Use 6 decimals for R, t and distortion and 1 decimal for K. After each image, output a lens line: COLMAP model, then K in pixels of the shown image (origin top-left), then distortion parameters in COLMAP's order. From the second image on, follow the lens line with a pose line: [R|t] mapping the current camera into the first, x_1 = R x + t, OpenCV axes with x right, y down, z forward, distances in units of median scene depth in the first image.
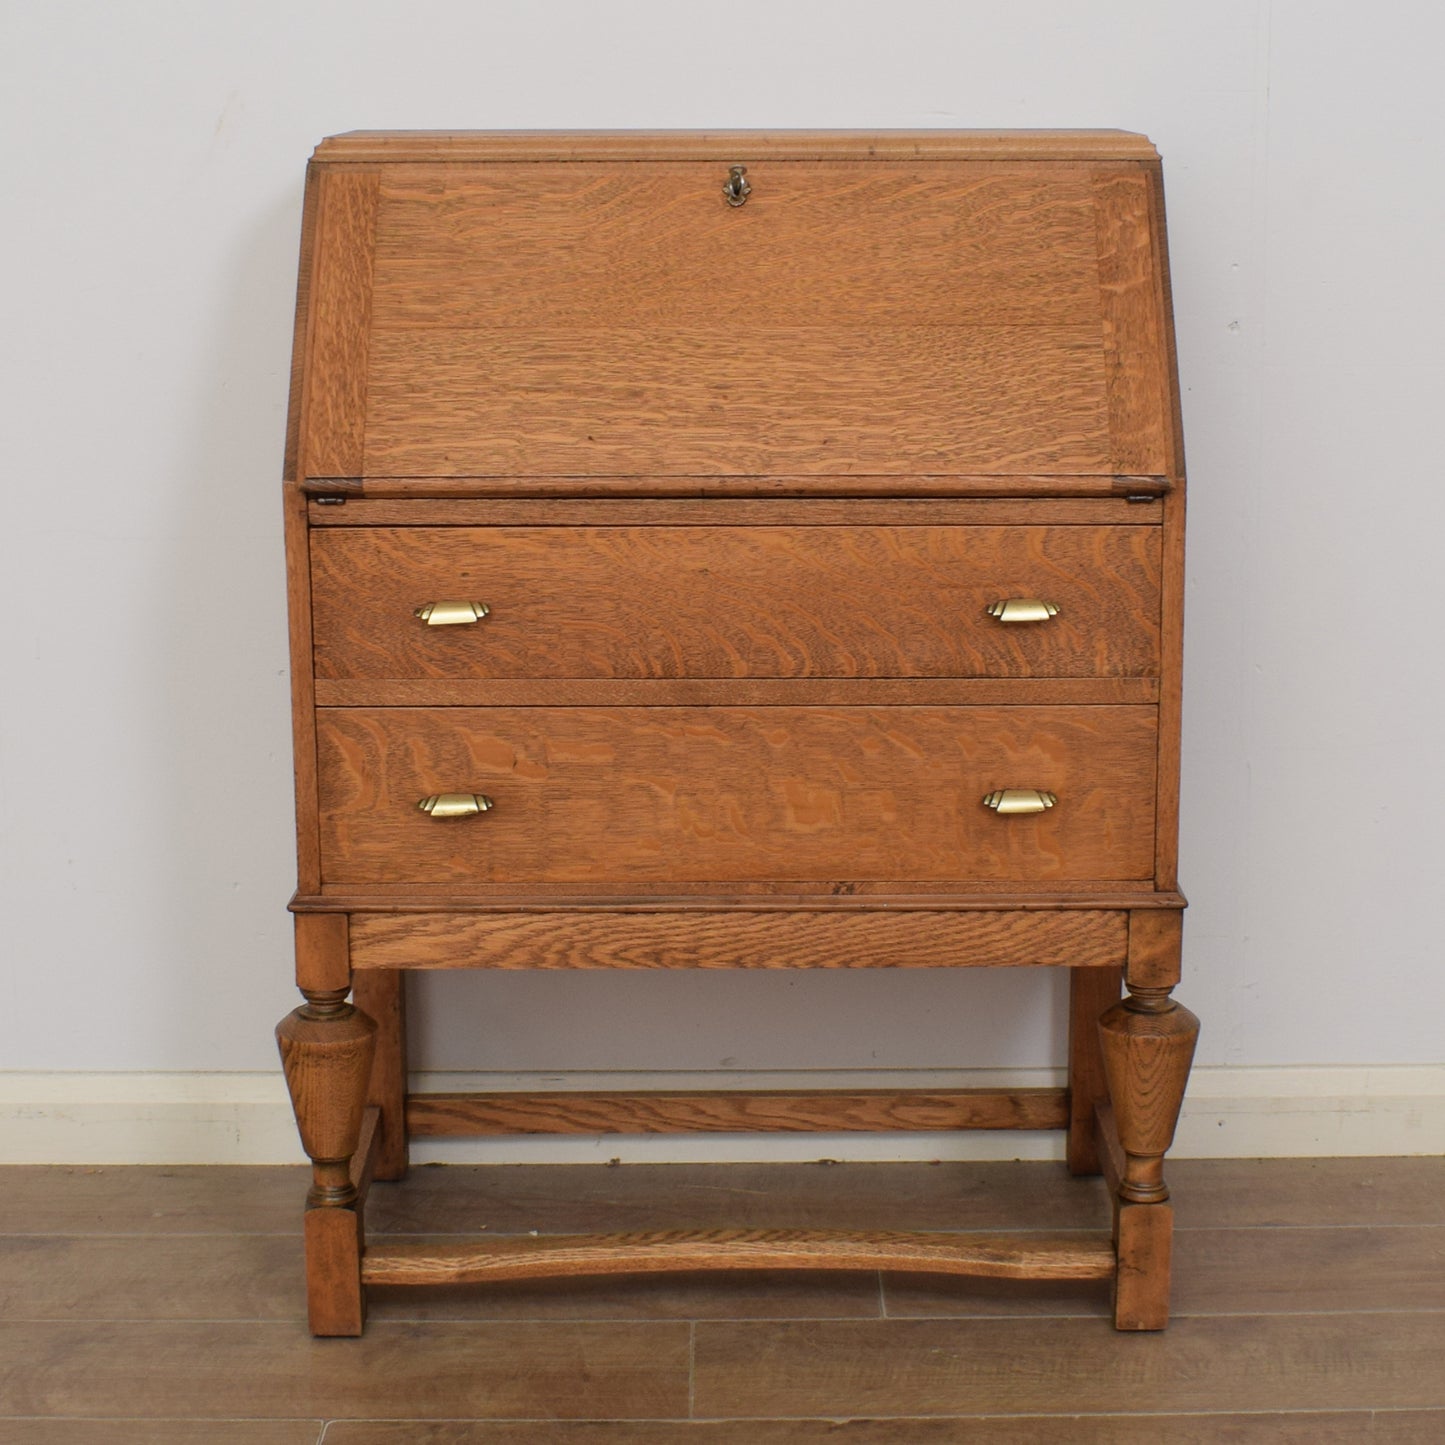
lens RADIAL K [[3041.2, 0, 758.9], [0, 3041.2, 649.4], [0, 0, 1]] dist [-0.077289, -0.105520]
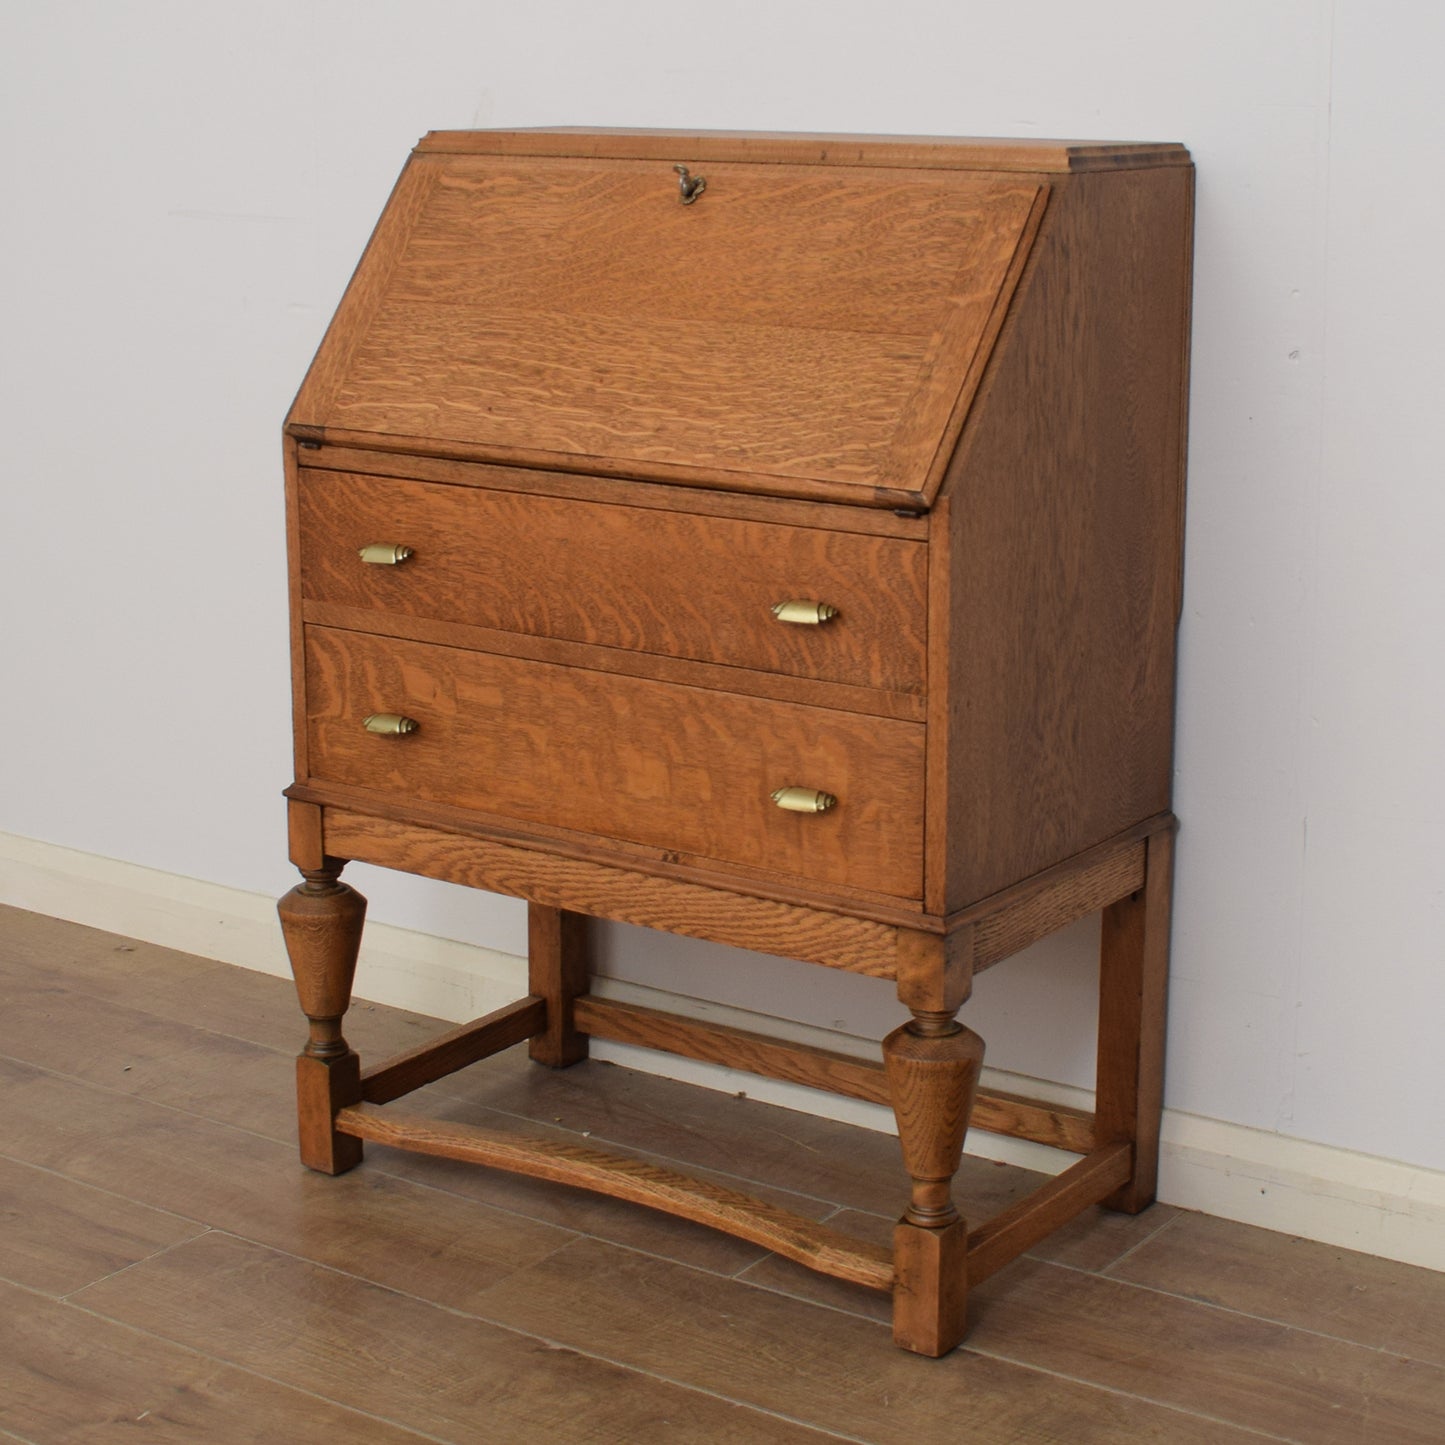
lens RADIAL K [[2821.5, 0, 773.7], [0, 2821.5, 637.9], [0, 0, 1]] dist [-0.079845, -0.077860]
pose [[0.819018, 0.124480, -0.560102, 0.592387], [-0.120029, 0.991755, 0.044899, -0.044221], [0.561072, 0.030455, 0.827206, 0.212262]]
